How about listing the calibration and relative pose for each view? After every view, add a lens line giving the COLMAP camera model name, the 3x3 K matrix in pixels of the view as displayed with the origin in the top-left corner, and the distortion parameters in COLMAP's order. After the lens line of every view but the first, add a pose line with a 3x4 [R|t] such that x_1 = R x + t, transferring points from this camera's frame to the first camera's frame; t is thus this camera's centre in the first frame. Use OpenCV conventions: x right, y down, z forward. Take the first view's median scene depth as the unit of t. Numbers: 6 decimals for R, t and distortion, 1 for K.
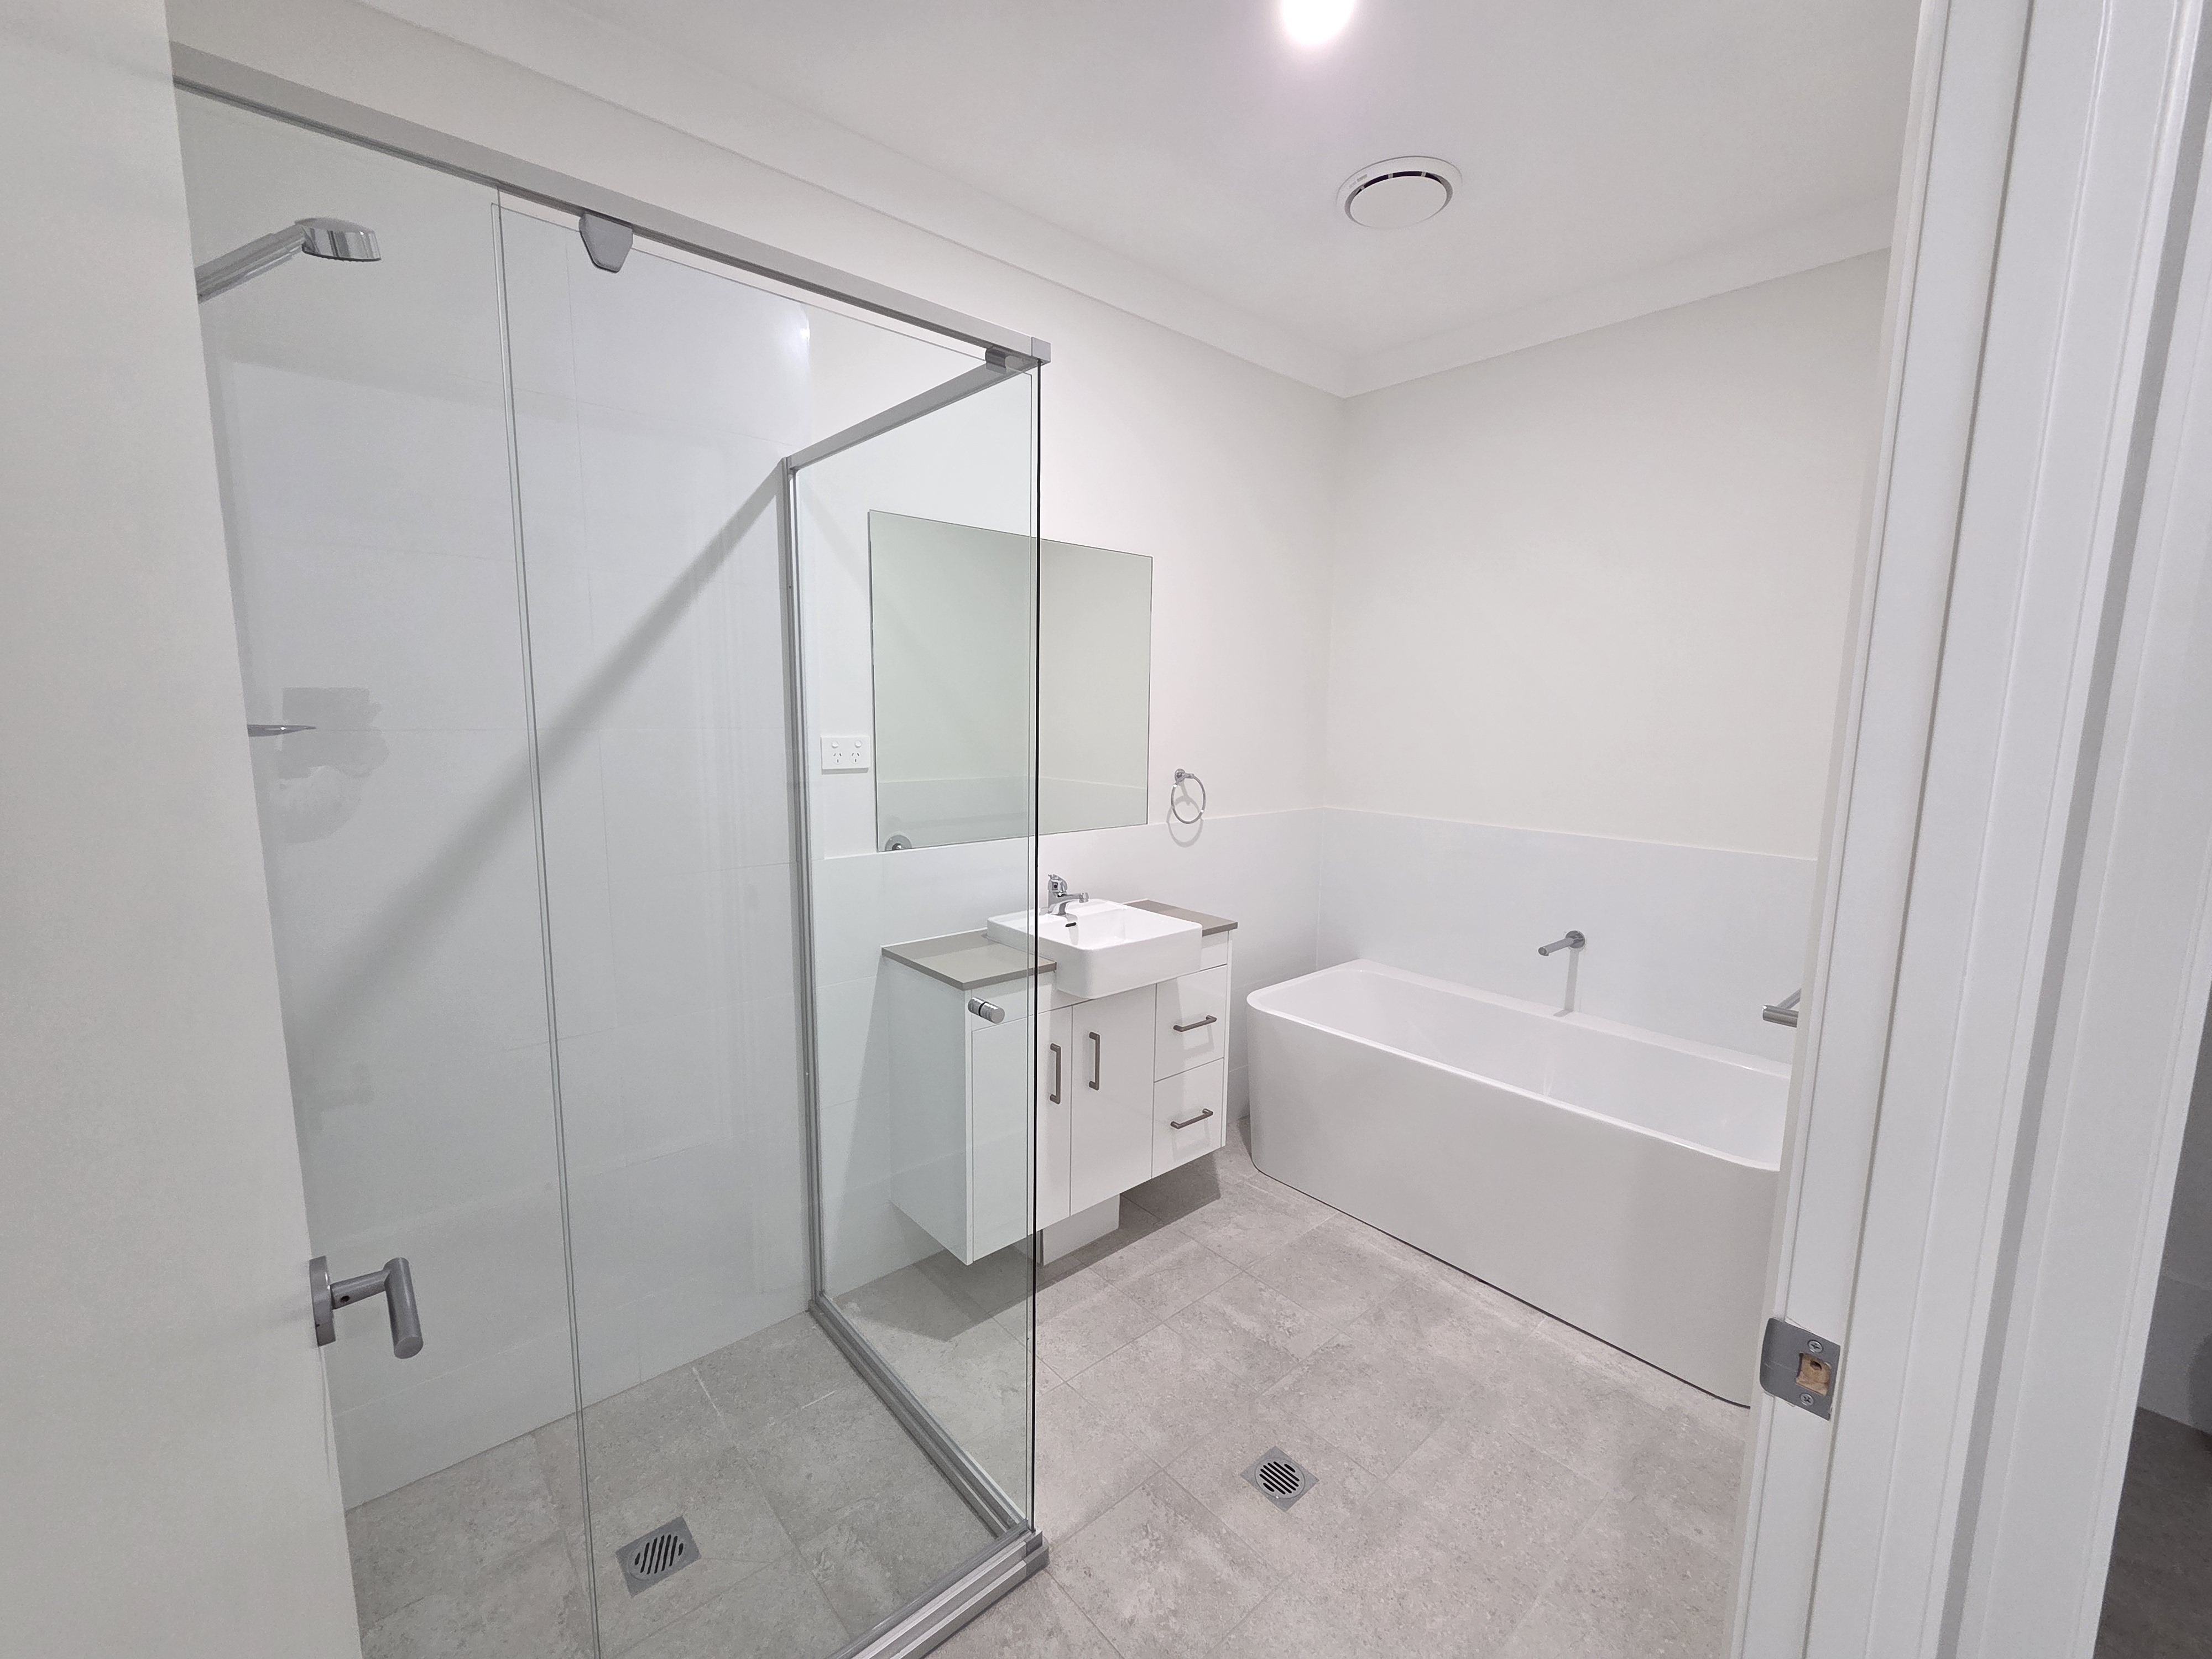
lens RADIAL K [[913.3, 0, 1109.3], [0, 913.3, 829.5], [0, 0, 1]] dist [-0.002062, 0.000876]
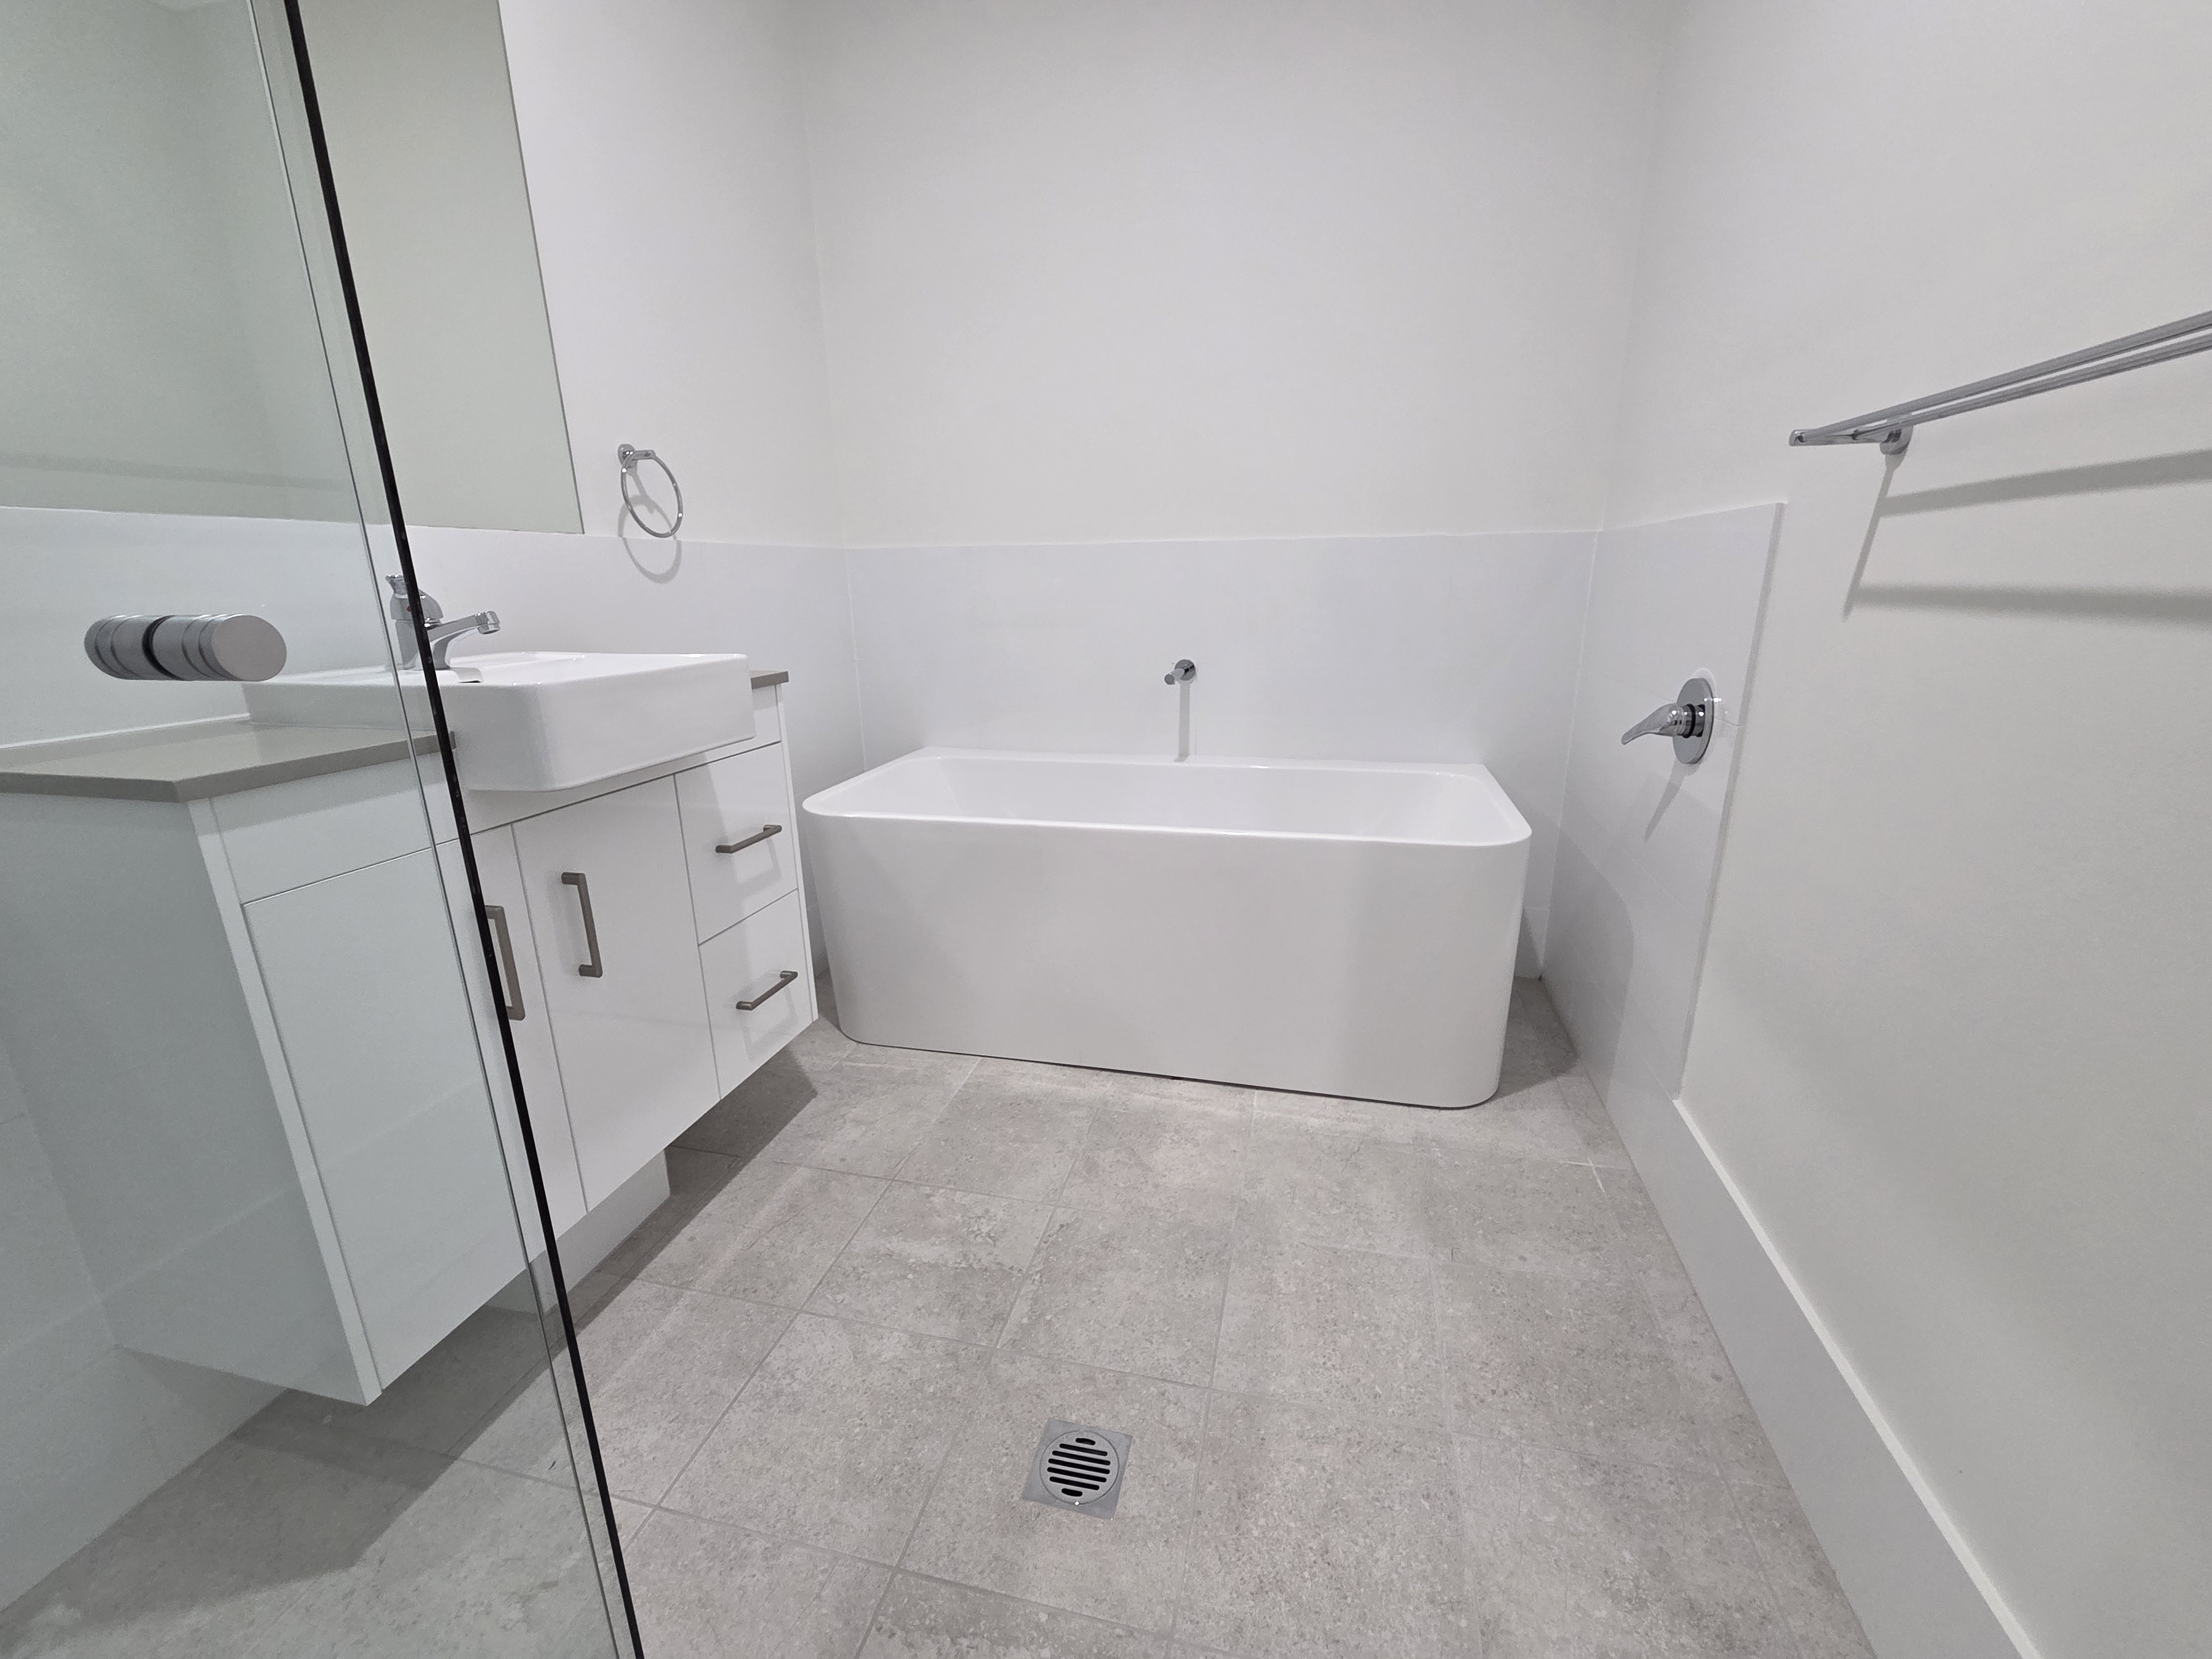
lens RADIAL K [[913.3, 0, 1111.9], [0, 913.3, 837.2], [0, 0, 1]] dist [-0.002062, 0.000876]
pose [[0.815467, -0.180869, 0.549819, -0.049206], [0.099250, 0.979548, 0.175030, 0.147693], [-0.570231, -0.088161, 0.816740, 0.418421]]
